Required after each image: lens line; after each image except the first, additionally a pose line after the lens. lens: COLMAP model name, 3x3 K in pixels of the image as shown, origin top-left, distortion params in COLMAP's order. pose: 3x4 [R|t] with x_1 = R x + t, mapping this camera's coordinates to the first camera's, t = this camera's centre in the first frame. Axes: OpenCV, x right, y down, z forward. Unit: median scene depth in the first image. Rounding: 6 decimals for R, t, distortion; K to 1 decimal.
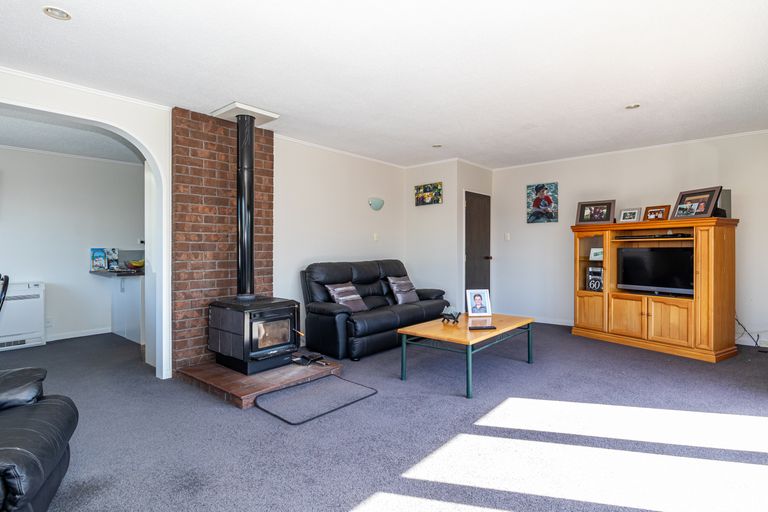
lens RADIAL K [[390.4, 0, 384.6], [0, 390.4, 253.4], [0, 0, 1]] dist [-0.000306, 0.000062]
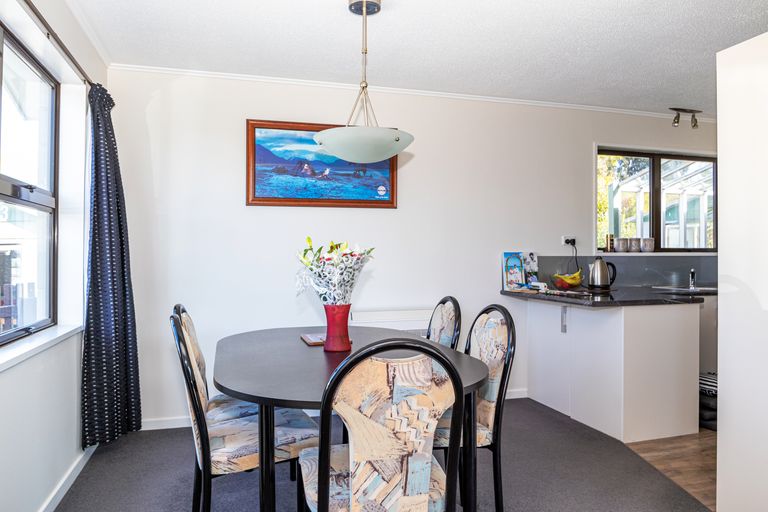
lens RADIAL K [[532.0, 0, 385.6], [0, 532.0, 256.2], [0, 0, 1]] dist [-0.021874, -0.001839]
pose [[0.838488, 0.012150, -0.544784, -0.457230], [-0.012867, 0.999914, 0.002497, -0.006546], [0.544768, 0.004917, 0.838573, 0.229202]]
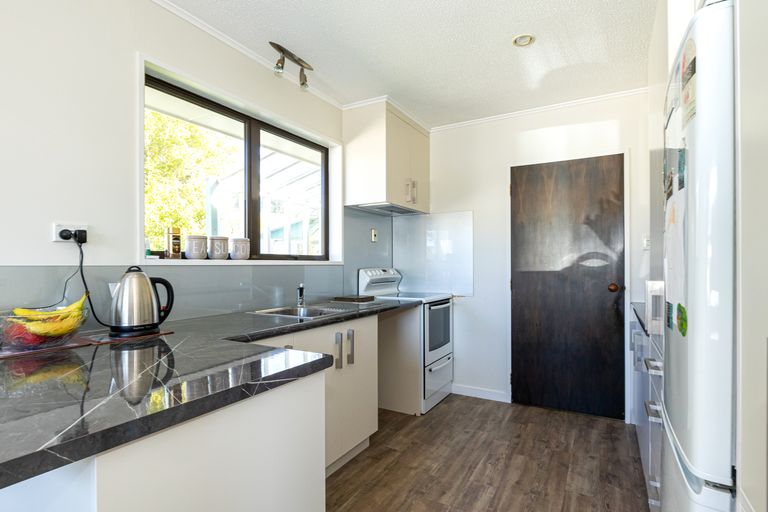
lens RADIAL K [[390.4, 0, 384.3], [0, 390.4, 262.0], [0, 0, 1]] dist [-0.000306, 0.000062]
pose [[0.983494, 0.008725, 0.180729, -0.493068], [-0.006205, 0.999876, -0.014507, -0.008718], [-0.180833, 0.013146, 0.983426, 0.753978]]
